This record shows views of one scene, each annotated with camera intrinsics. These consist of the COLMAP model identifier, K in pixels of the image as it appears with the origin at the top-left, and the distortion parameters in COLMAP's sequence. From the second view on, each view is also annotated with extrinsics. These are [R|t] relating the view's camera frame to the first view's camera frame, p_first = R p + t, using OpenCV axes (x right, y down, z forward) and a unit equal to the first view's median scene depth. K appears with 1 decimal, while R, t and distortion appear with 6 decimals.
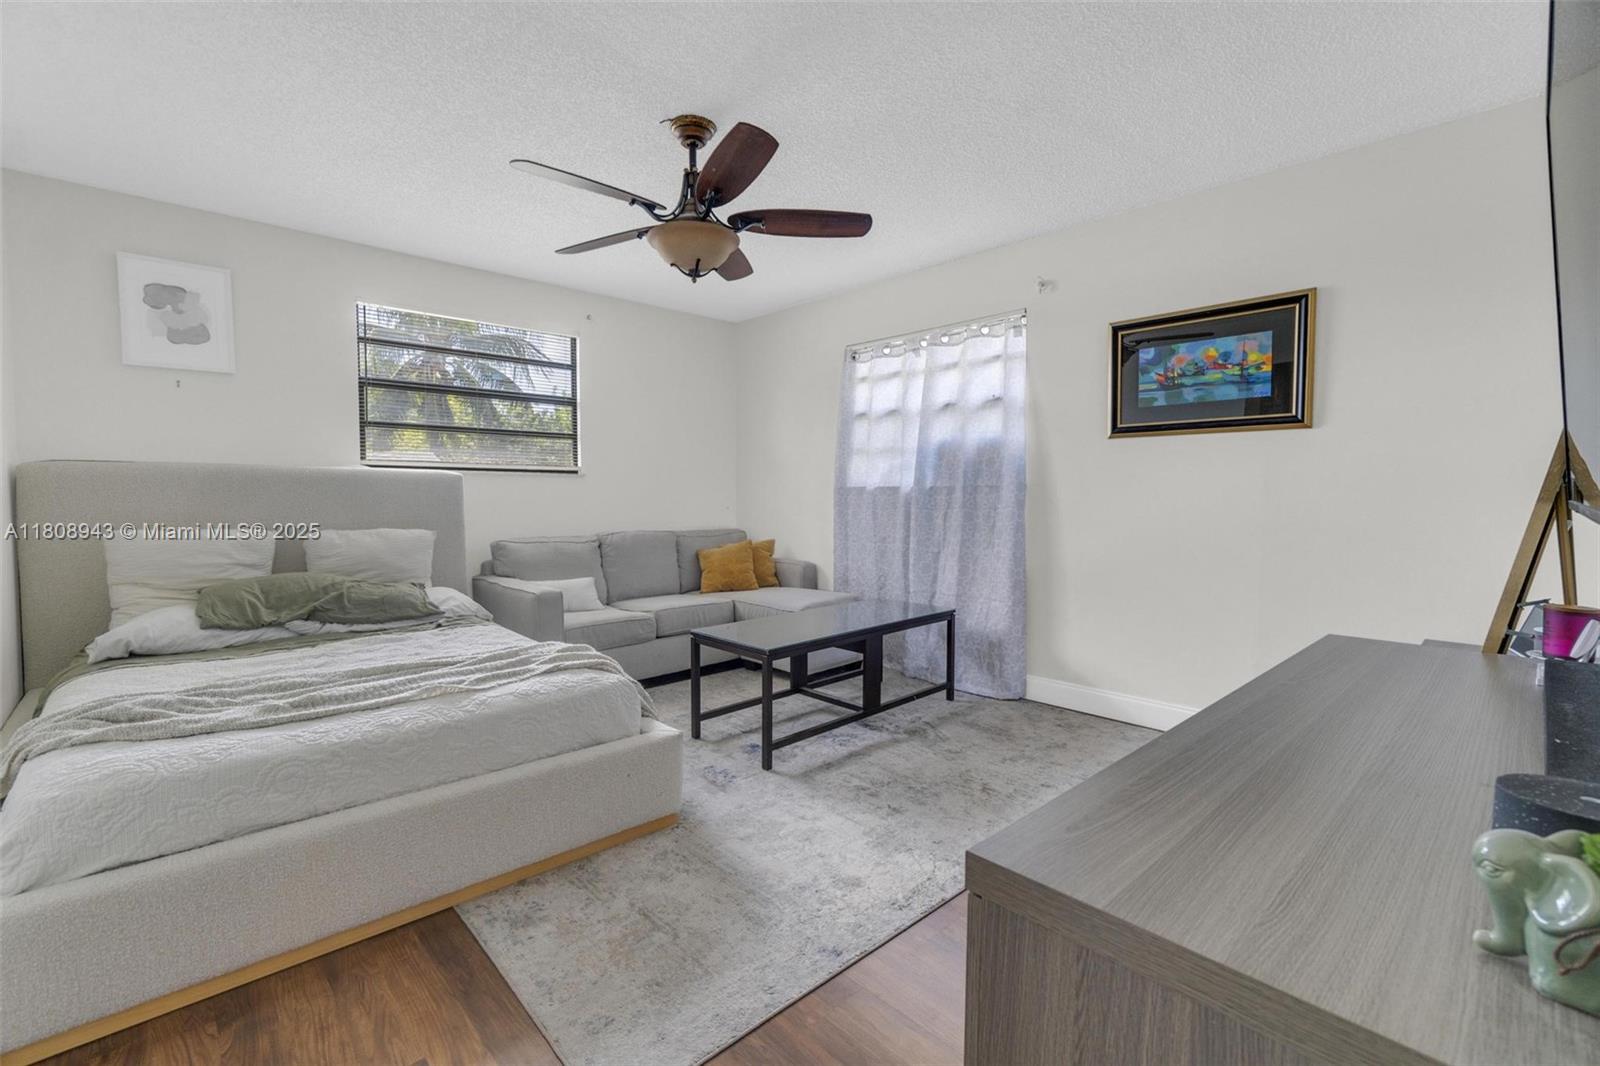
lens RADIAL K [[679.9, 0, 797.9], [0, 679.9, 521.0], [0, 0, 1]] dist [0.000992, 0.000121]
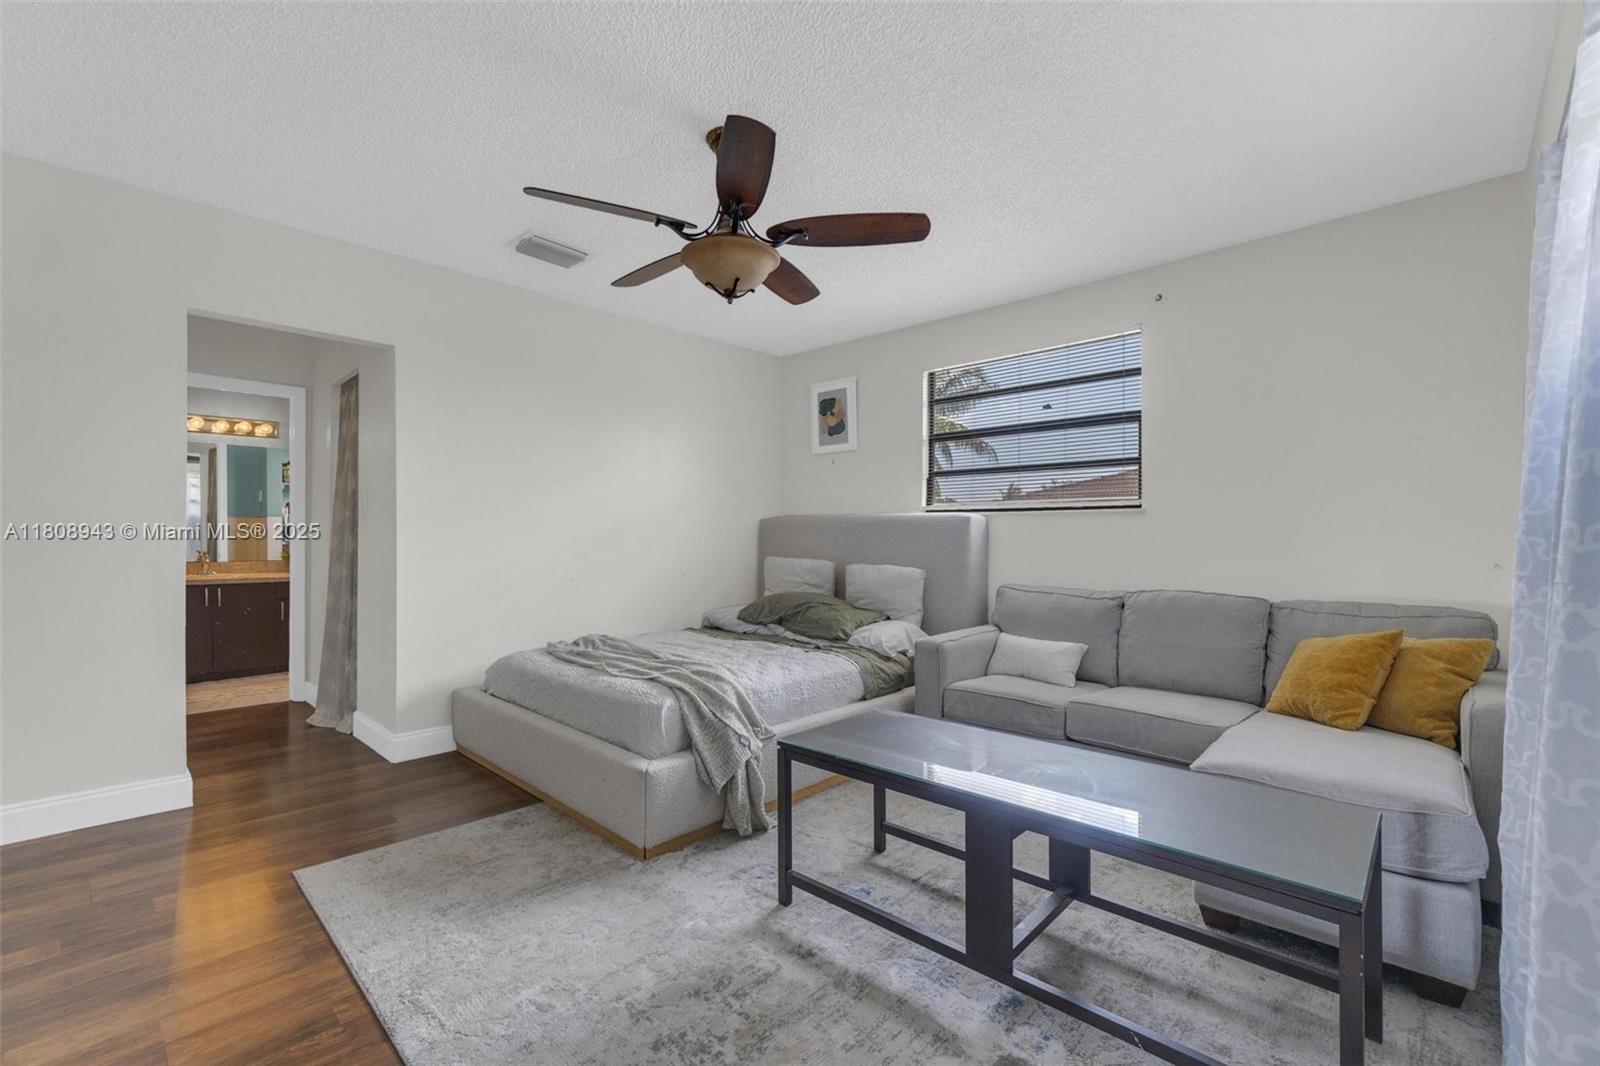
lens RADIAL K [[710.3, 0, 791.3], [0, 710.3, 527.3], [0, 0, 1]] dist [-0.001874, 0.000279]
pose [[0.043880, -0.010742, -0.998979, 0.780033], [-0.045110, 0.998901, -0.012722, -0.039125], [0.998018, 0.045622, 0.043347, 1.012494]]
